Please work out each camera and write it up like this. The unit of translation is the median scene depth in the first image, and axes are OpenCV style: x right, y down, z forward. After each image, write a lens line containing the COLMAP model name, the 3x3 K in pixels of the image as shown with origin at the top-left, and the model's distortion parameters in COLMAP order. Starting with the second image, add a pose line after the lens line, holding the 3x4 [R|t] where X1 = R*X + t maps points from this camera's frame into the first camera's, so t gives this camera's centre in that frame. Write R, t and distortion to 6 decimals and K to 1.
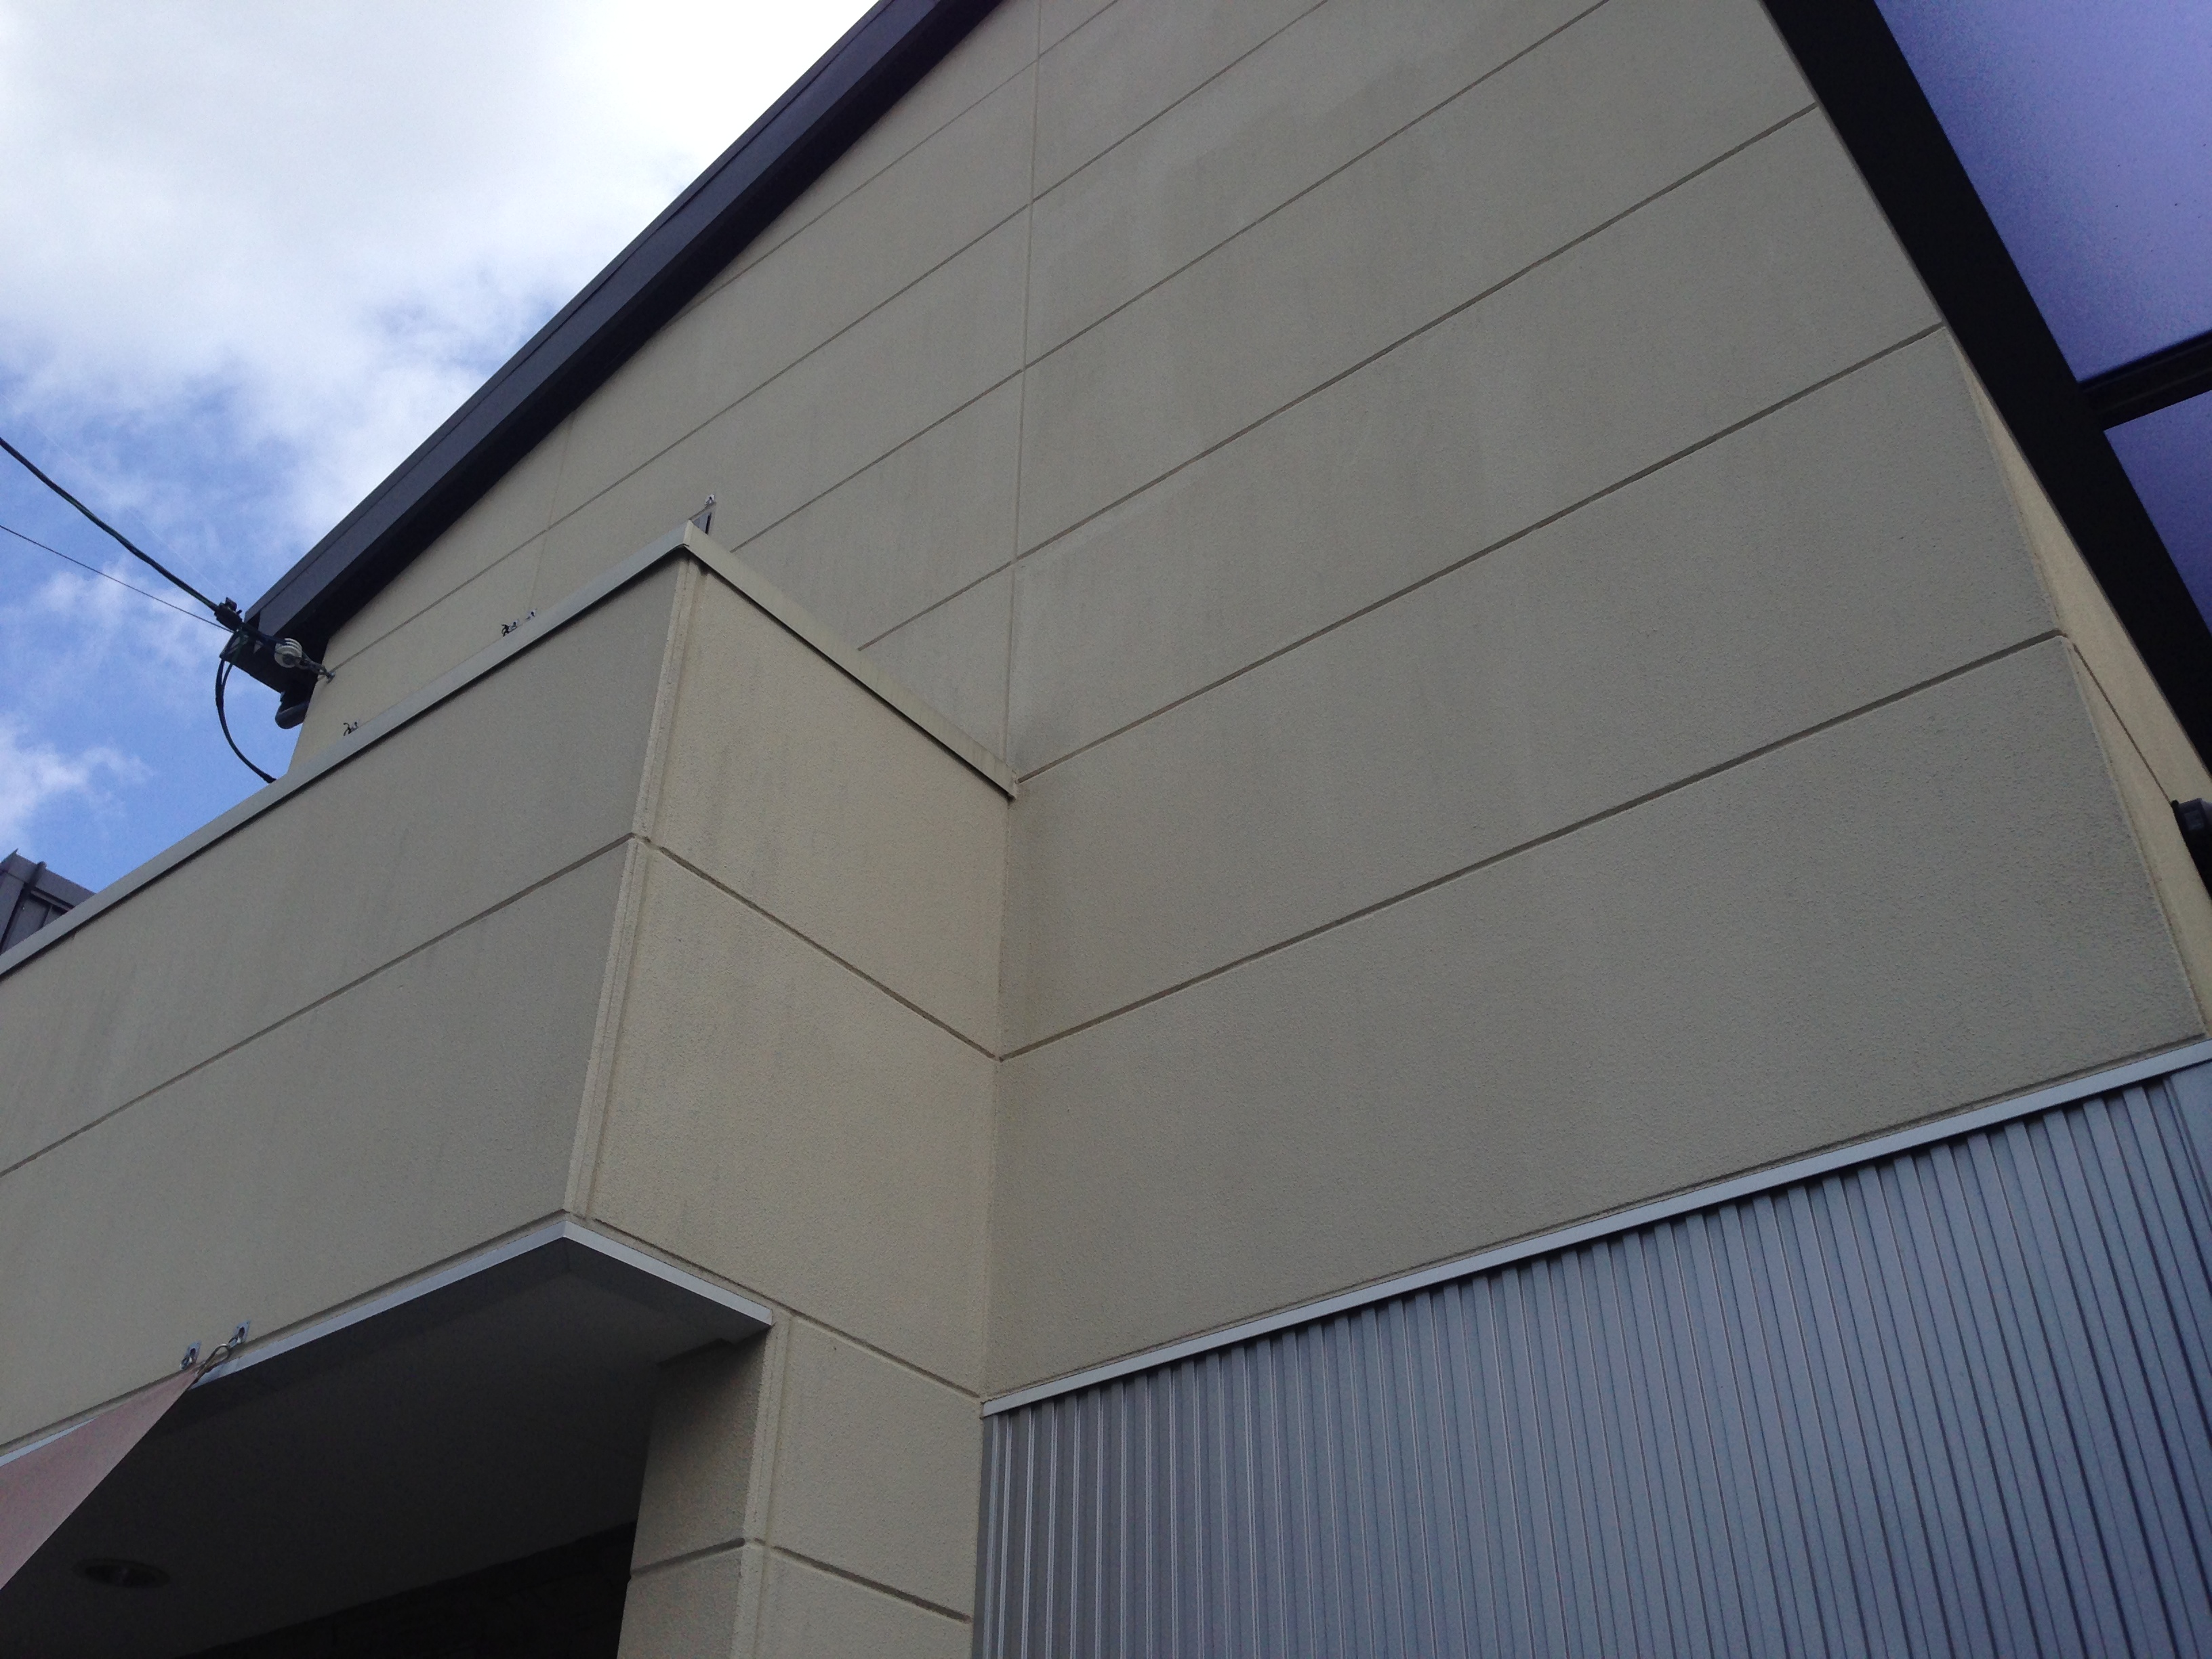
lens RADIAL K [[2039.4, 0, 1106.0], [0, 2039.4, 829.5], [0, 0, 1]] dist [0.140281, -0.259966]
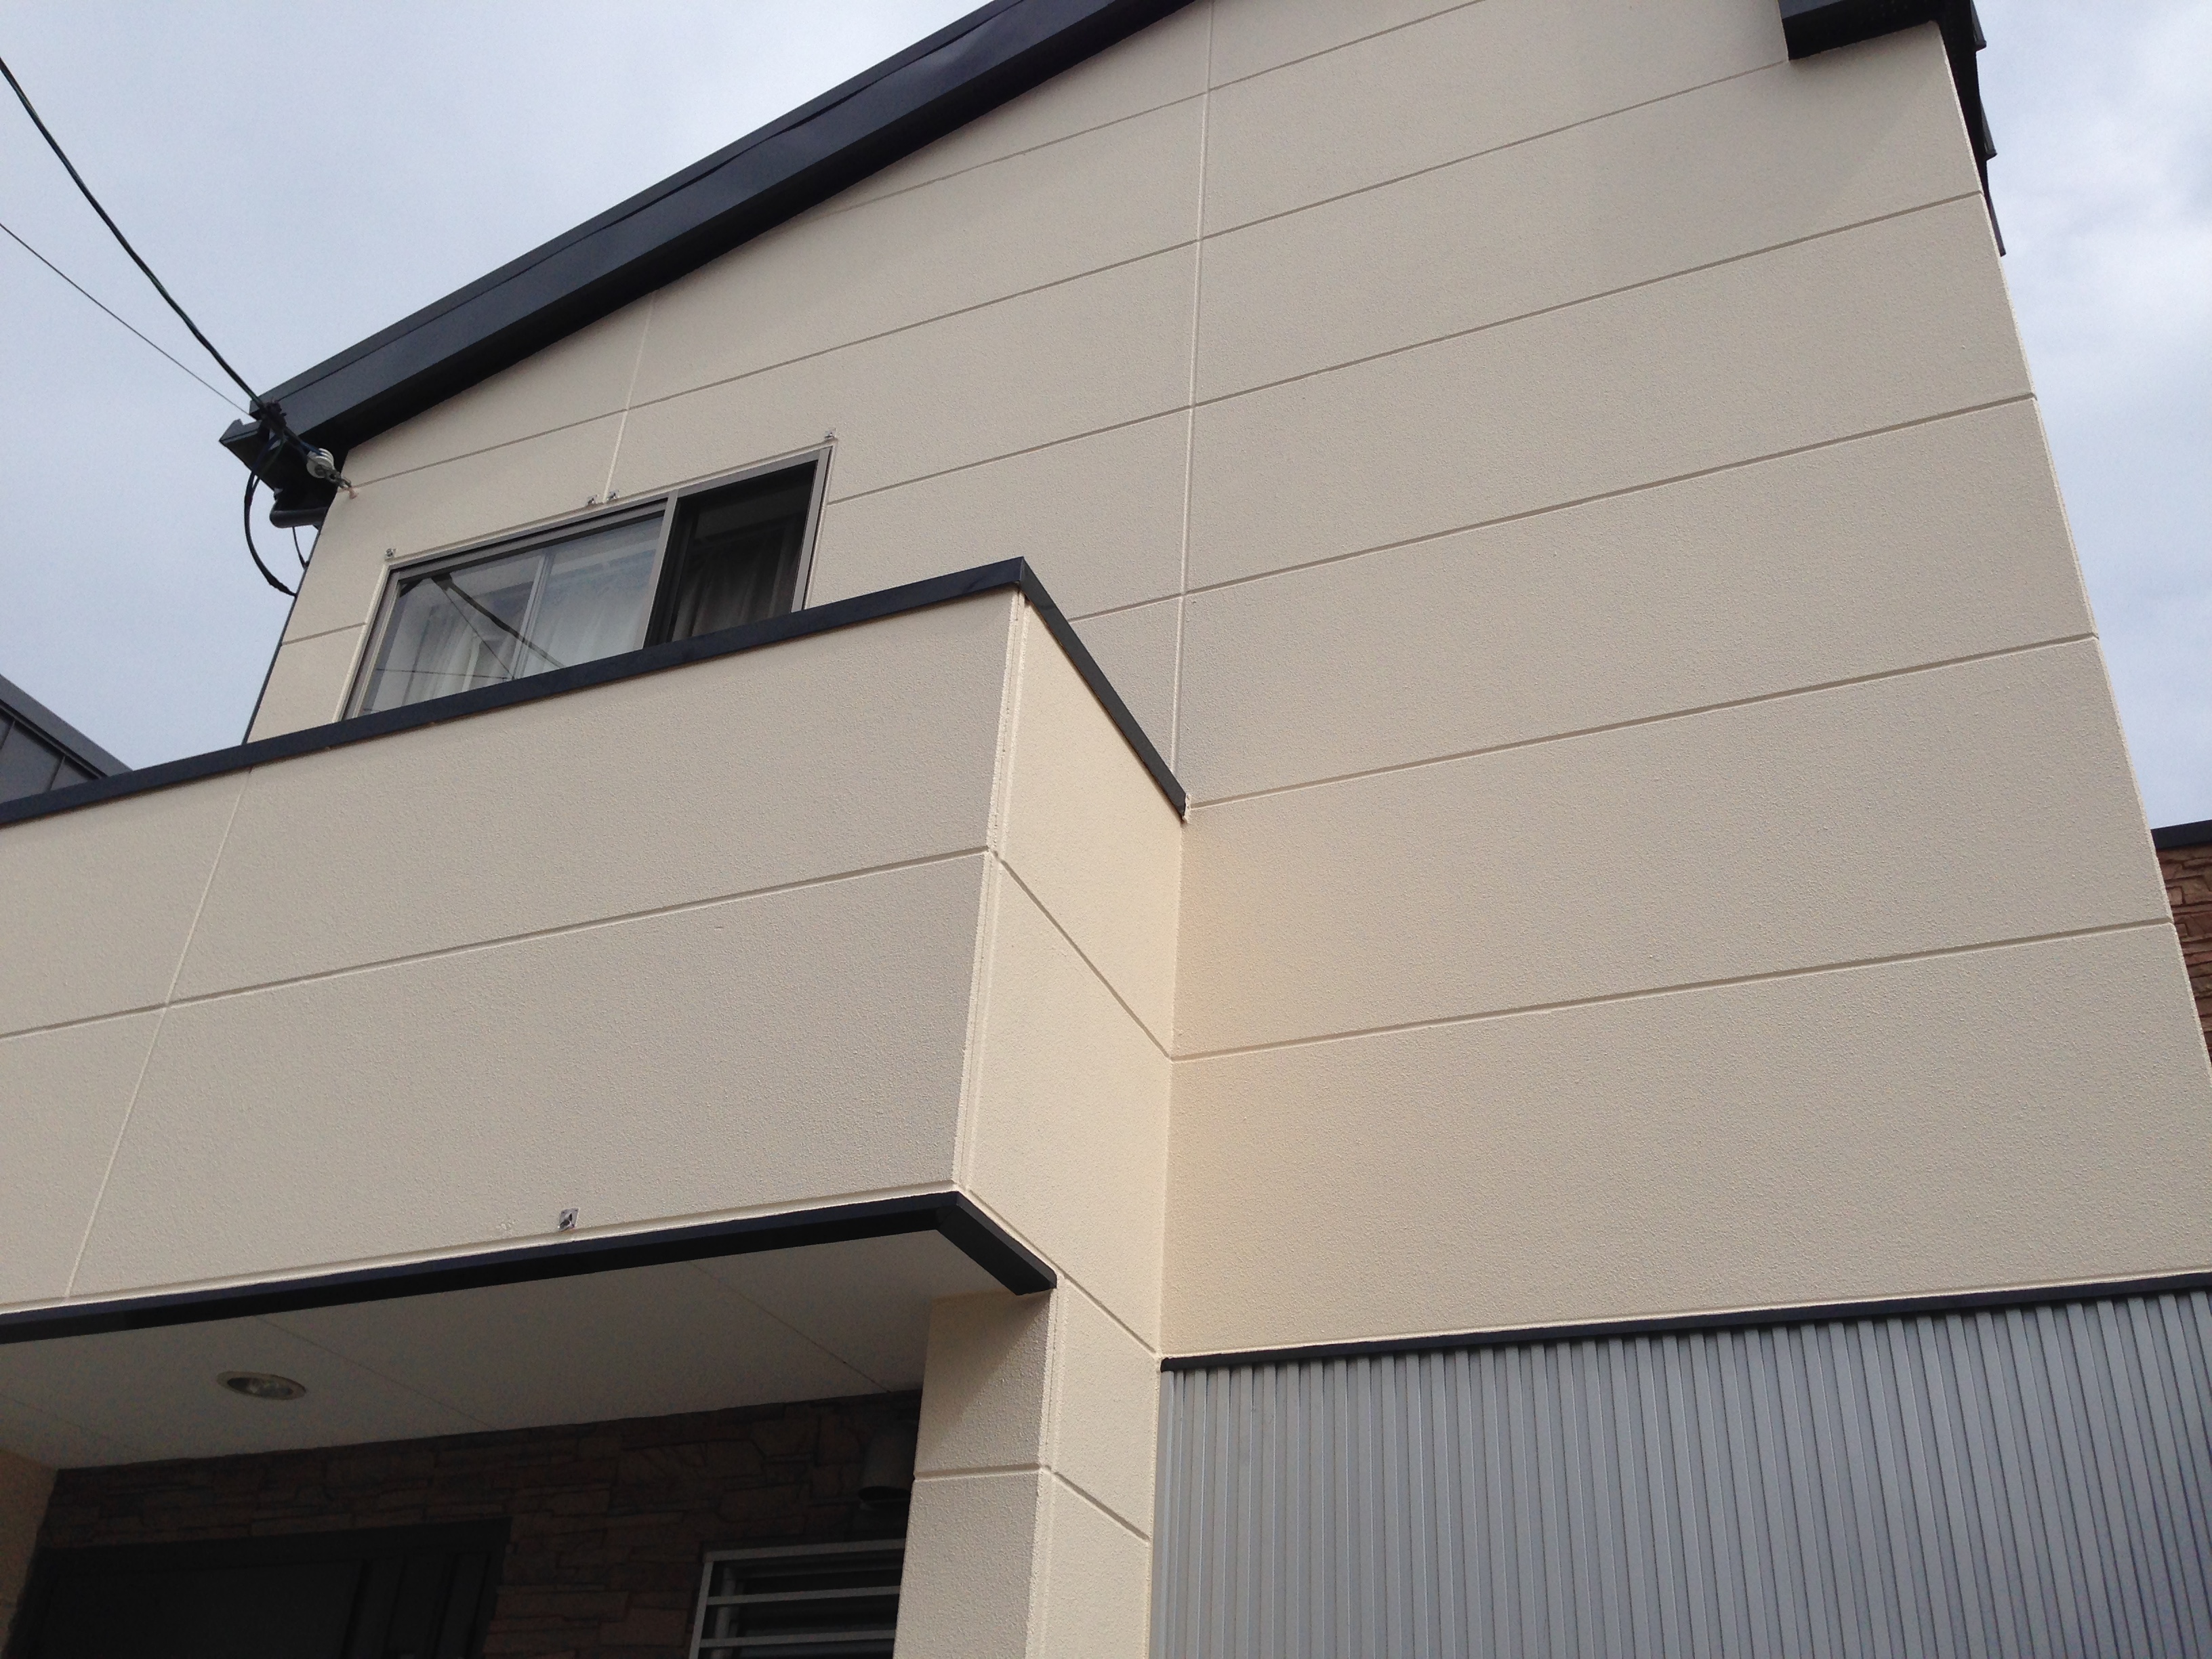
lens RADIAL K [[2039.4, 0, 1106.0], [0, 2039.4, 829.5], [0, 0, 1]] dist [0.140281, -0.259966]
pose [[0.965969, 0.176426, 0.189148, -0.376921], [-0.190347, 0.980002, 0.058005, -0.085147], [-0.175132, -0.092035, 0.980234, -0.133779]]
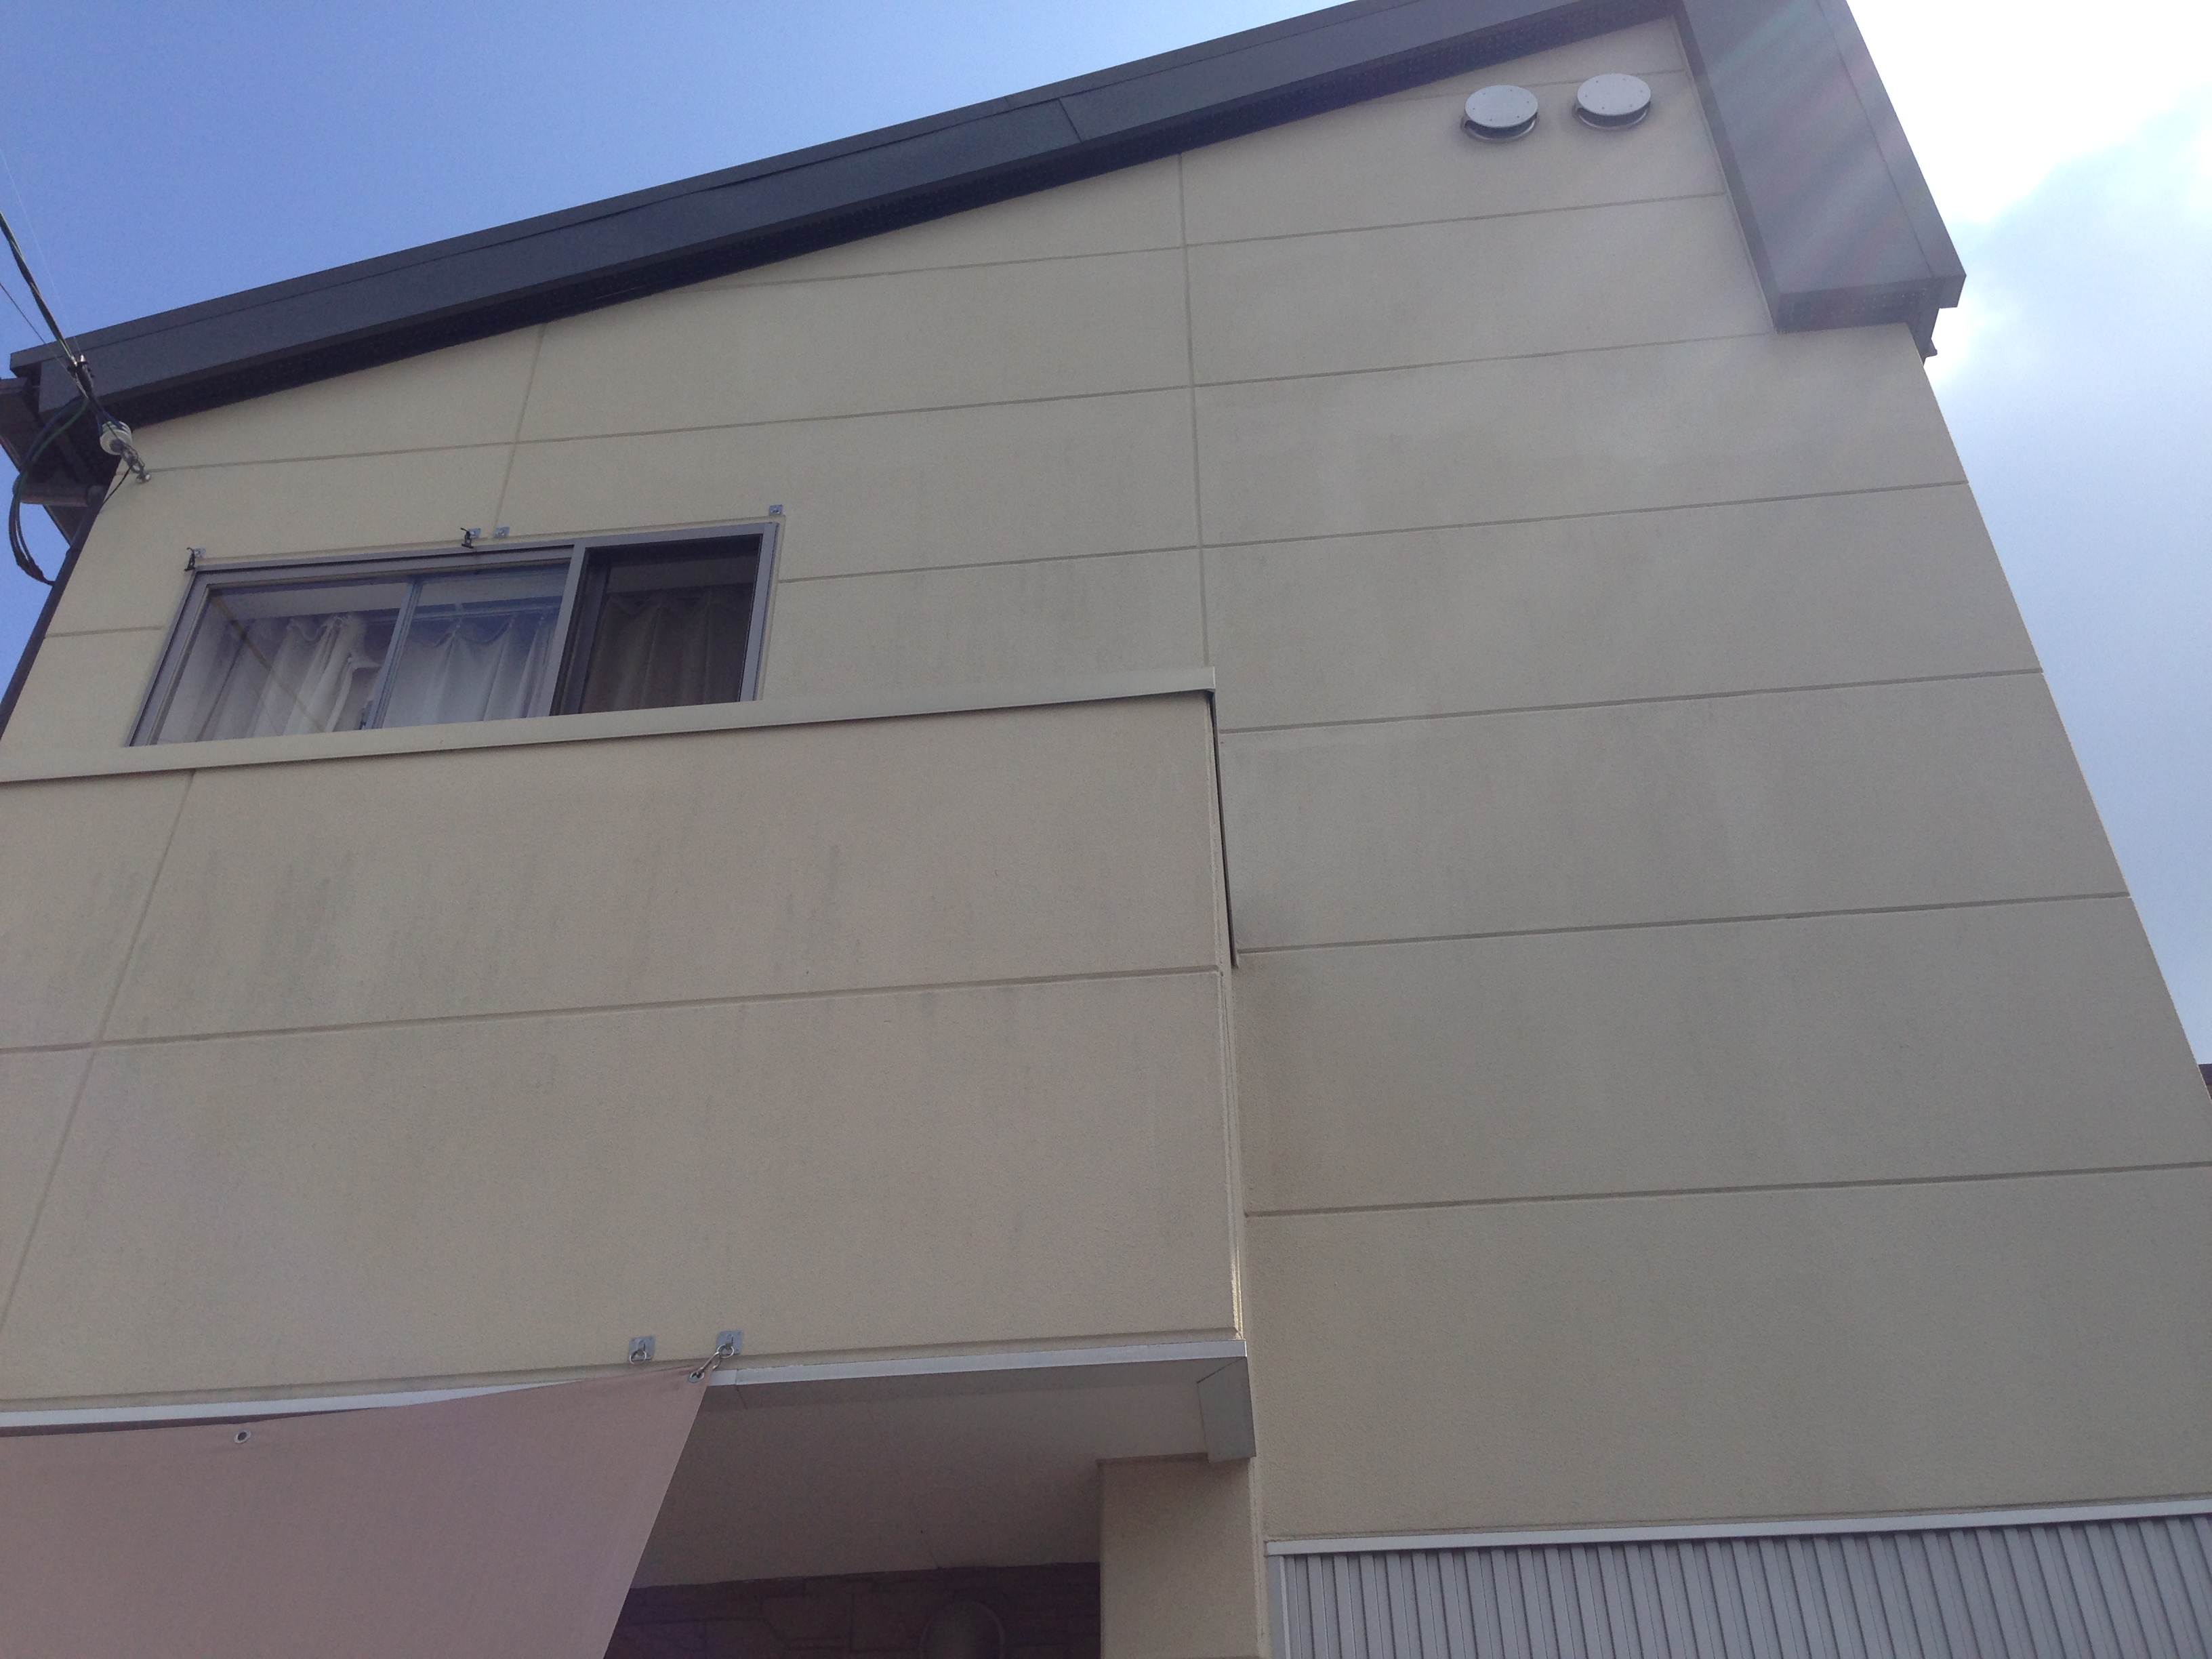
lens RADIAL K [[2039.4, 0, 1106.0], [0, 2039.4, 829.5], [0, 0, 1]] dist [0.140281, -0.259966]
pose [[0.846580, 0.318092, 0.426755, -0.737068], [-0.307445, 0.946734, -0.095774, 0.052159], [-0.434489, -0.050123, 0.899282, 0.068466]]
